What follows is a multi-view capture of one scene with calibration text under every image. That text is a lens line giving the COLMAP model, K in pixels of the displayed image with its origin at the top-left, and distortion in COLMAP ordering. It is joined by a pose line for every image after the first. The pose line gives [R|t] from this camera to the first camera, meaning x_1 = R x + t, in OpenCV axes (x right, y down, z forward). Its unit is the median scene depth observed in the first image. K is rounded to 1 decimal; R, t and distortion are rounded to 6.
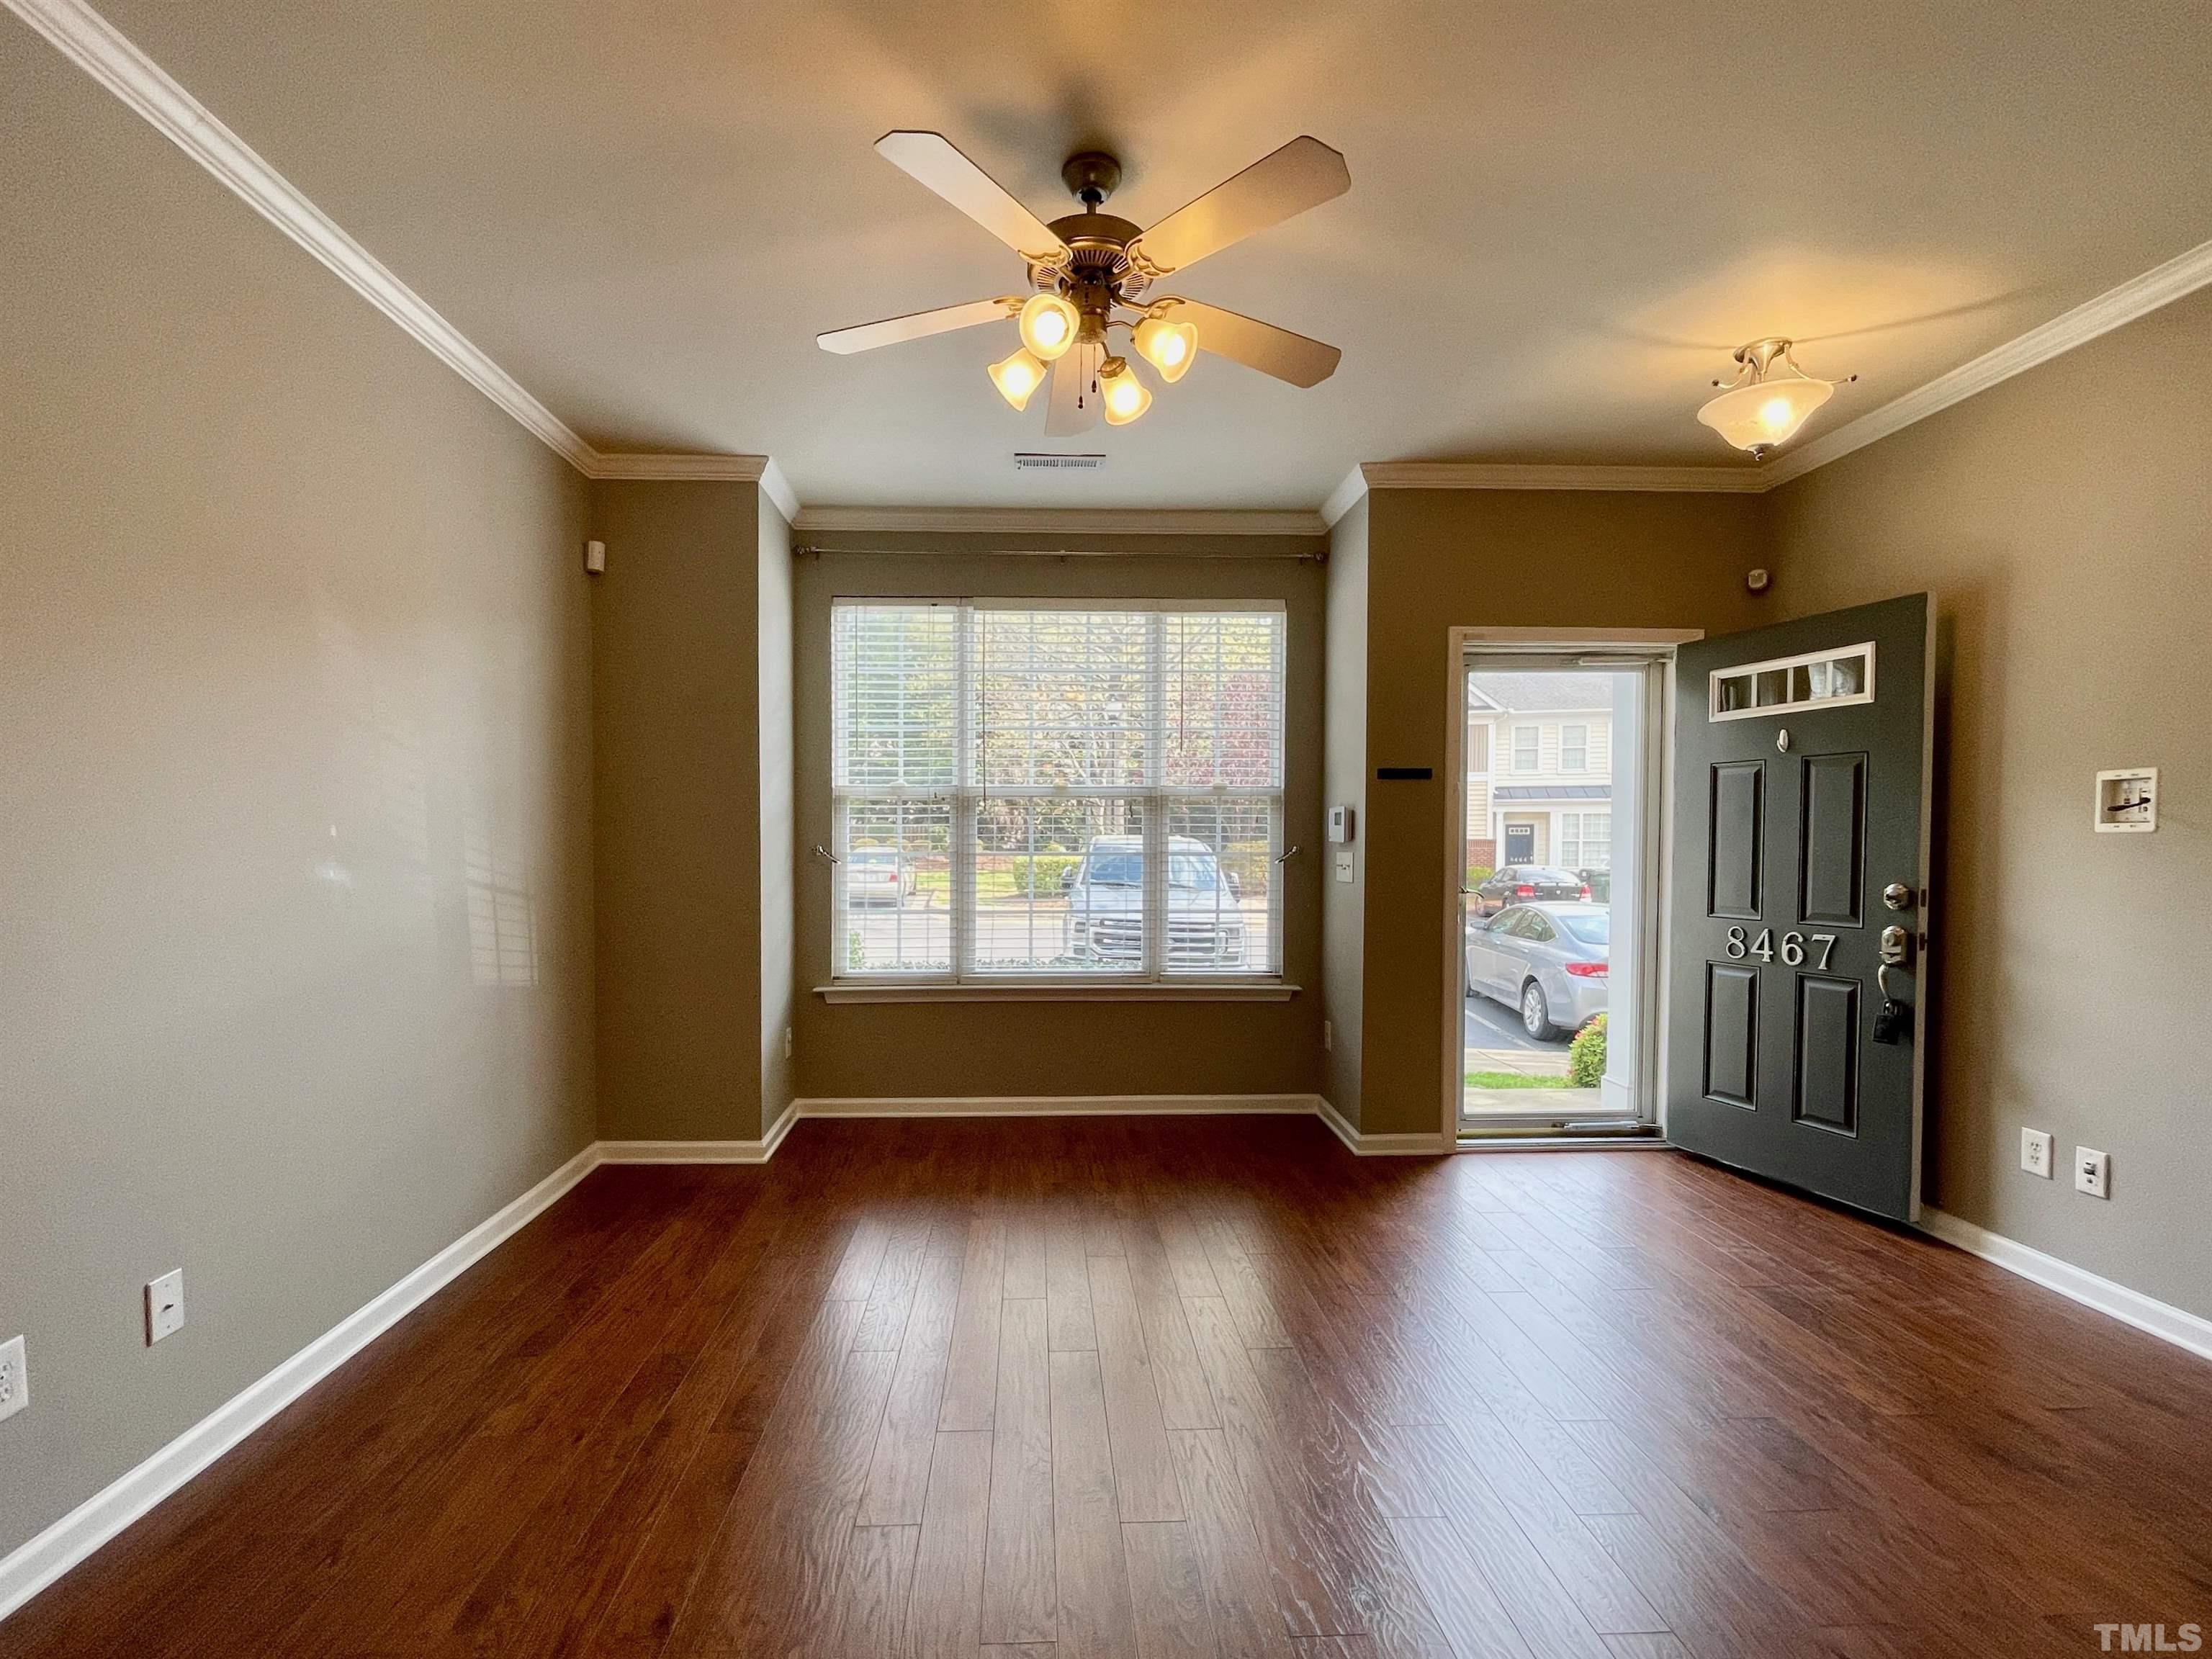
lens RADIAL K [[990.1, 0, 1060.9], [0, 990.1, 864.4], [0, 0, 1]] dist [-0.000912, -0.000129]
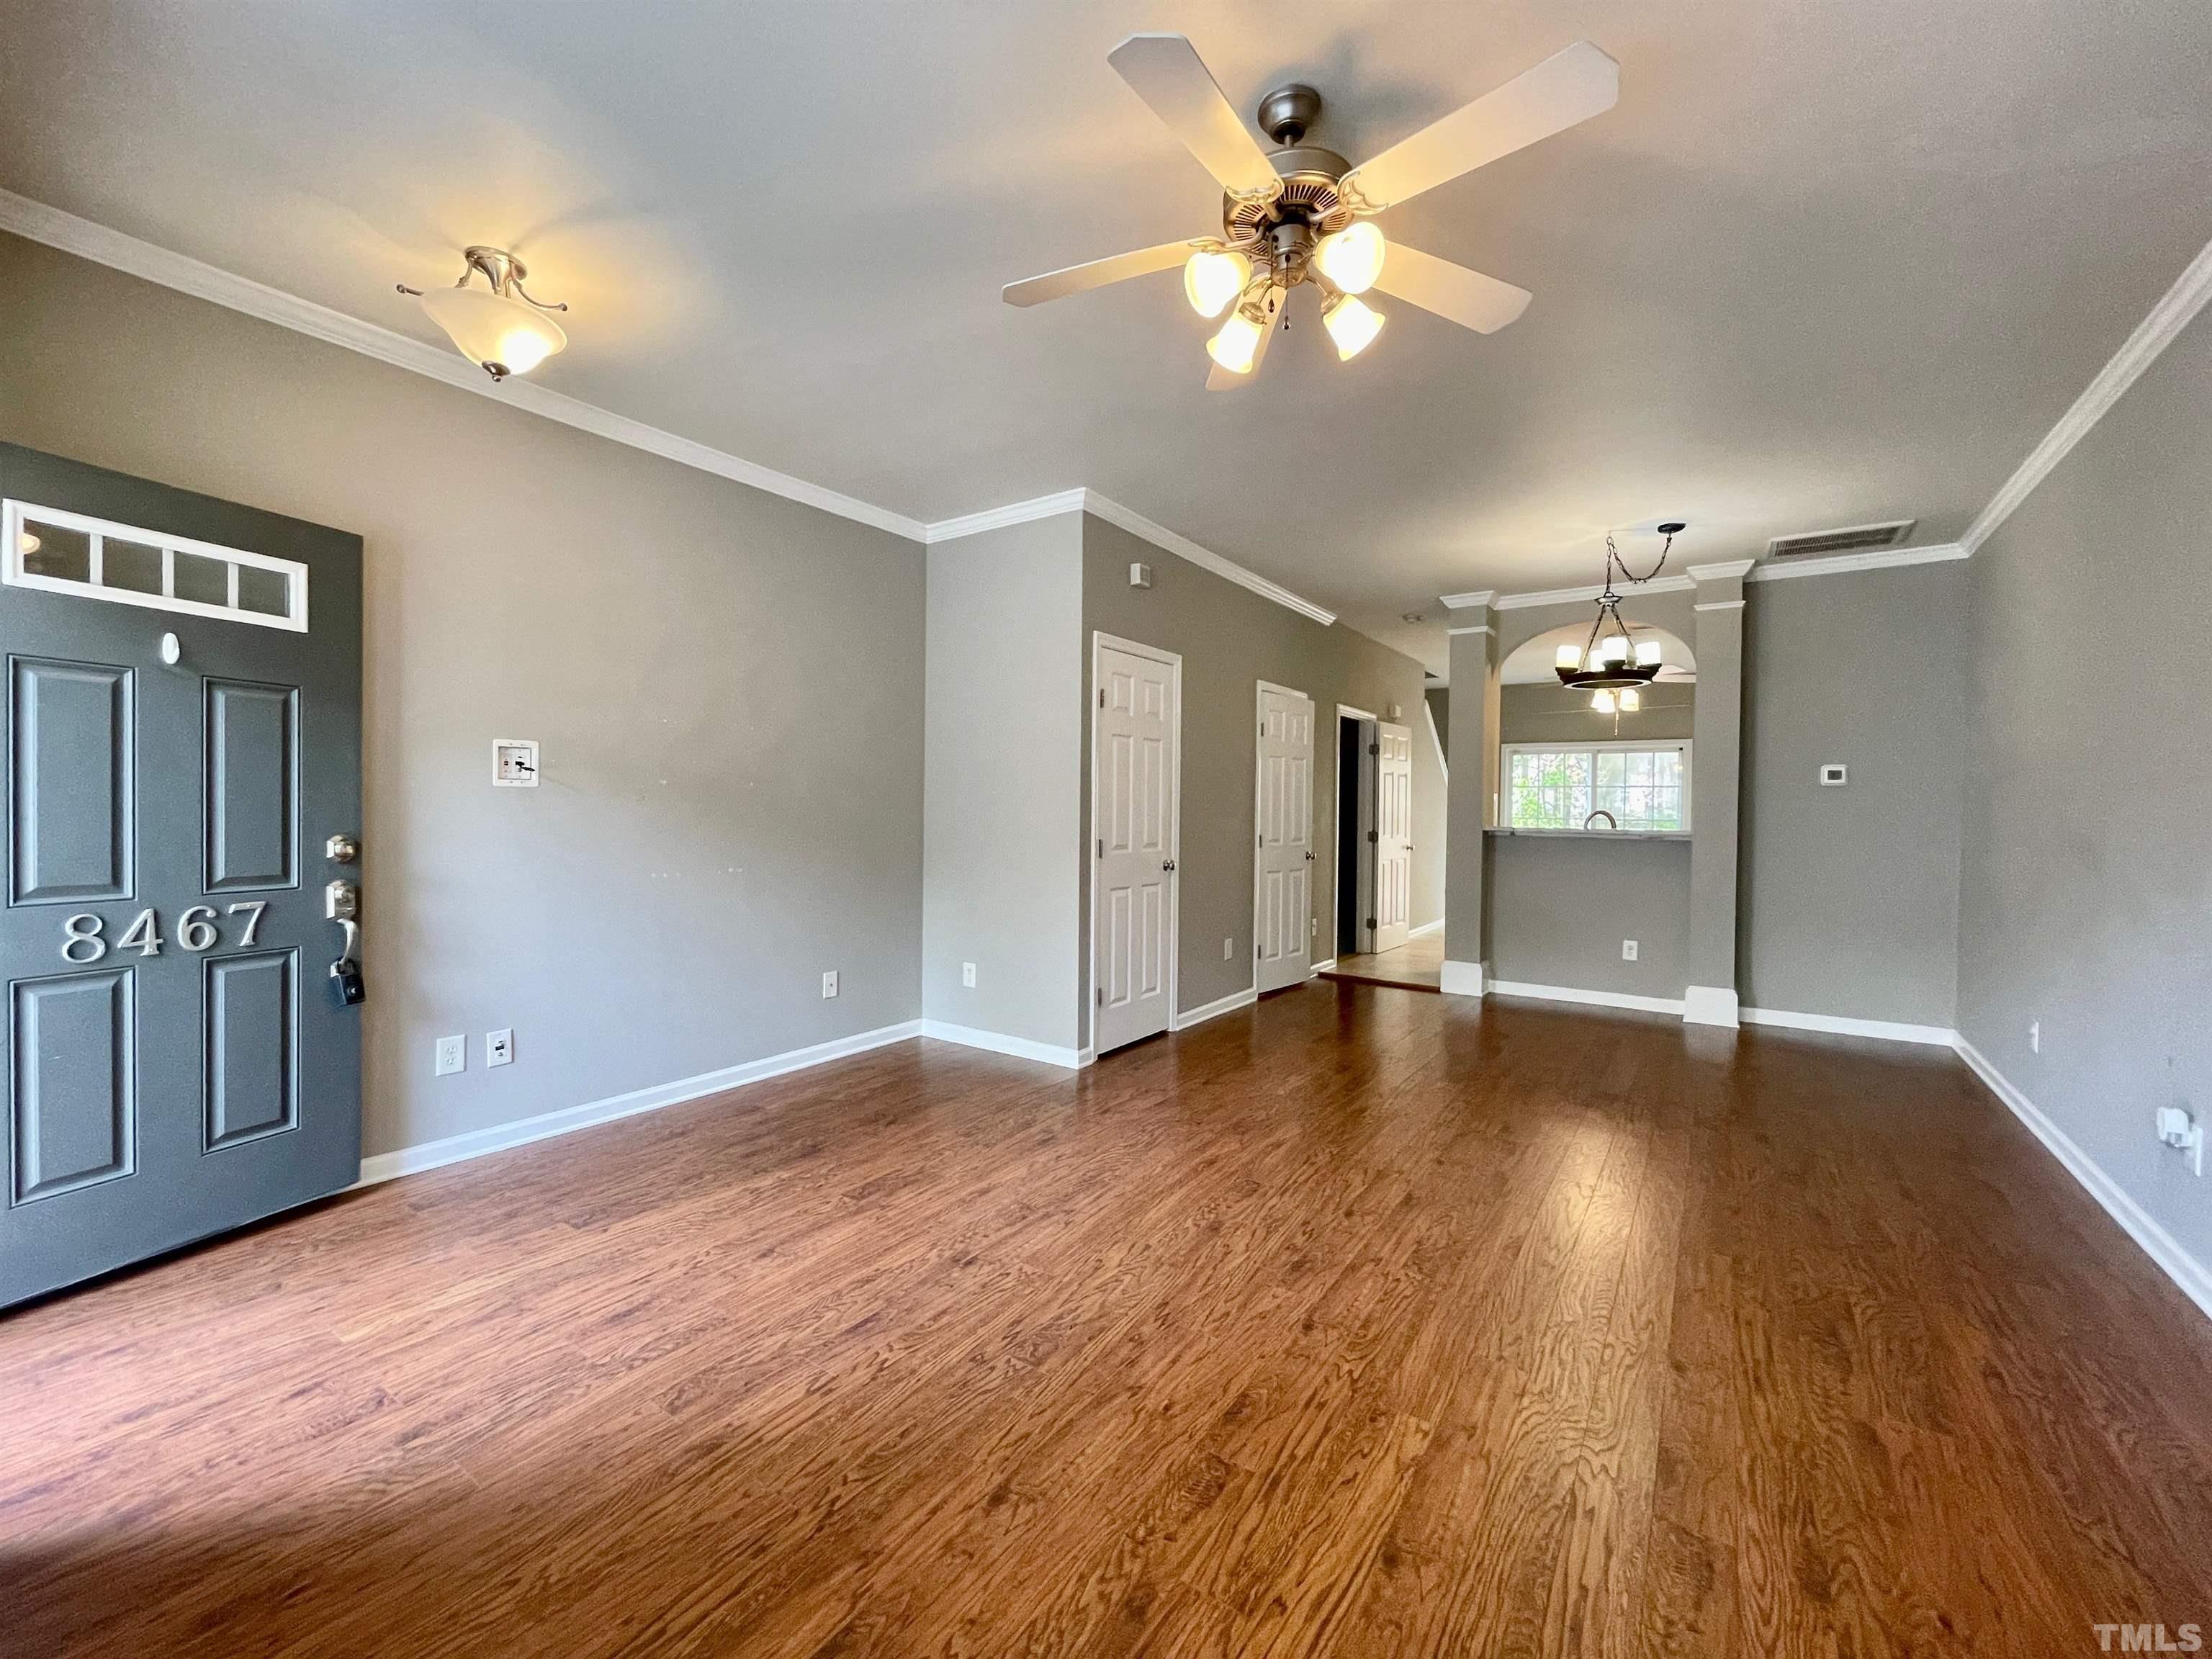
lens RADIAL K [[894.7, 0, 1105.2], [0, 894.7, 816.8], [0, 0, 1]] dist [-0.000969, -0.000300]
pose [[-0.806098, -0.015449, 0.591580, -0.198055], [0.001763, 0.999592, 0.028506, -0.016410], [-0.591779, 0.024022, -0.805742, 1.011733]]
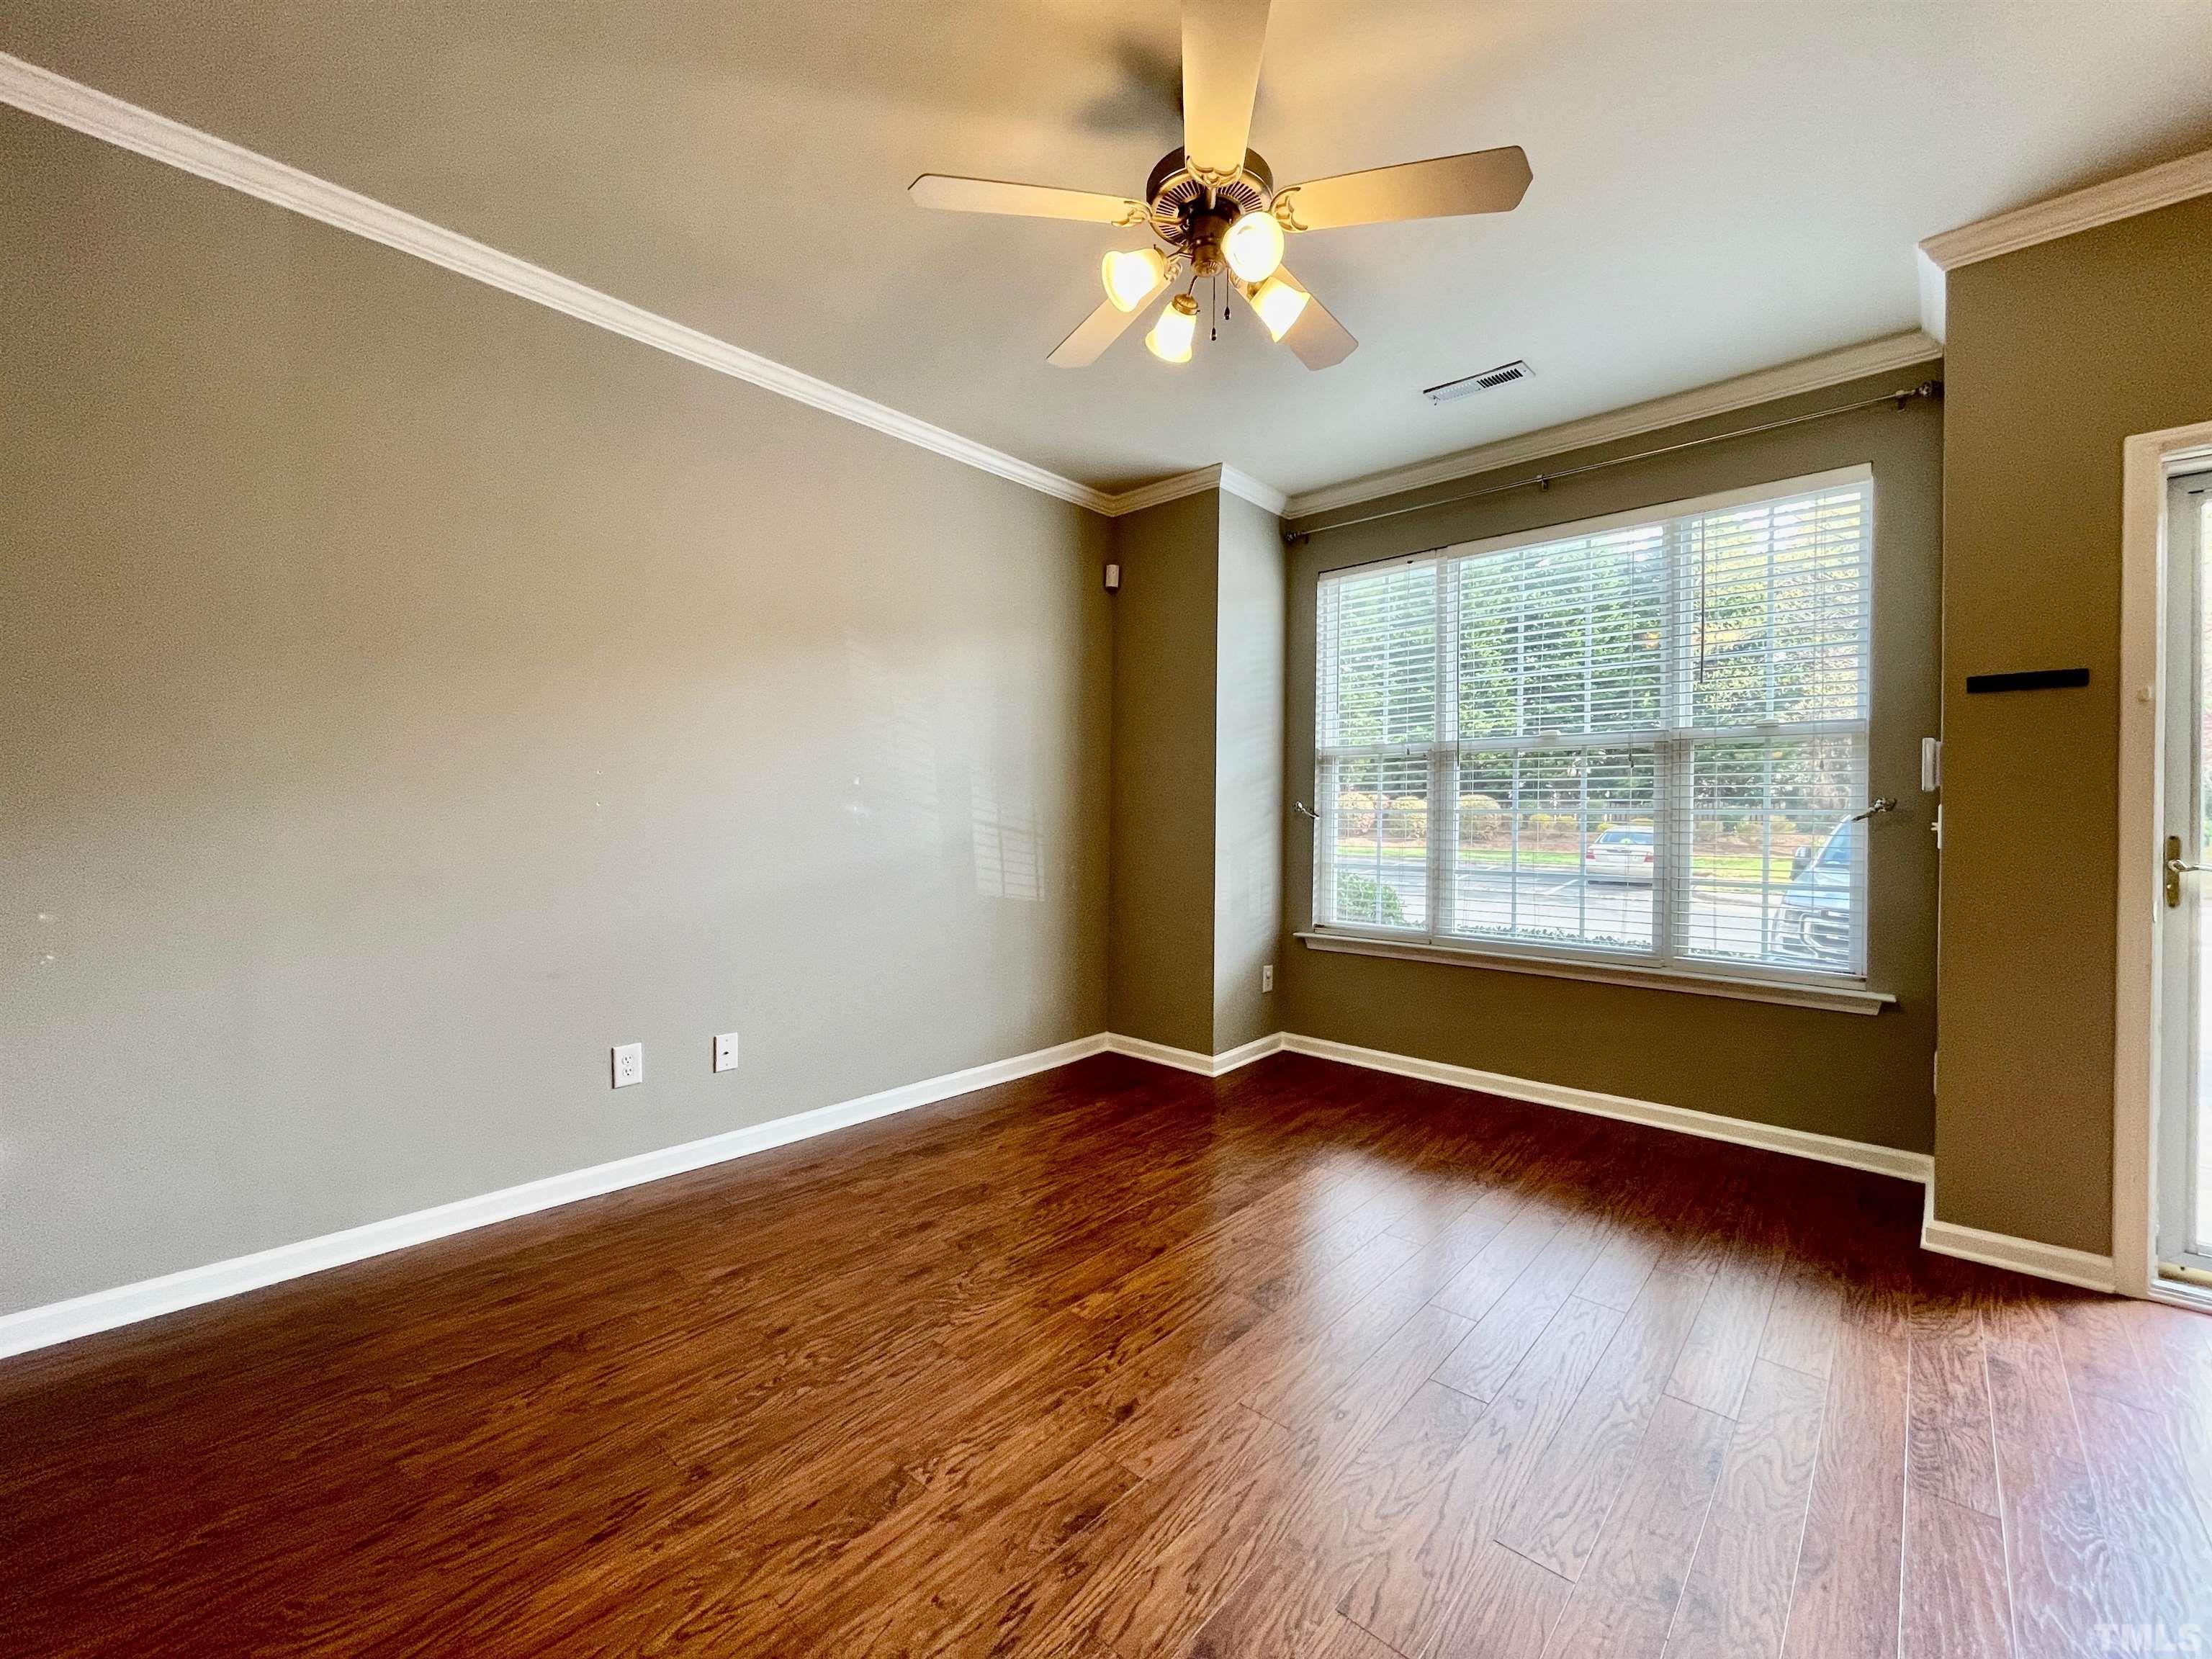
lens RADIAL K [[894.7, 0, 1105.2], [0, 894.7, 816.8], [0, 0, 1]] dist [-0.000969, -0.000300]
pose [[0.717579, 0.005363, -0.696456, 0.325456], [-0.025772, 0.999490, -0.018857, 0.024169], [0.696000, 0.031480, 0.717352, 0.162679]]
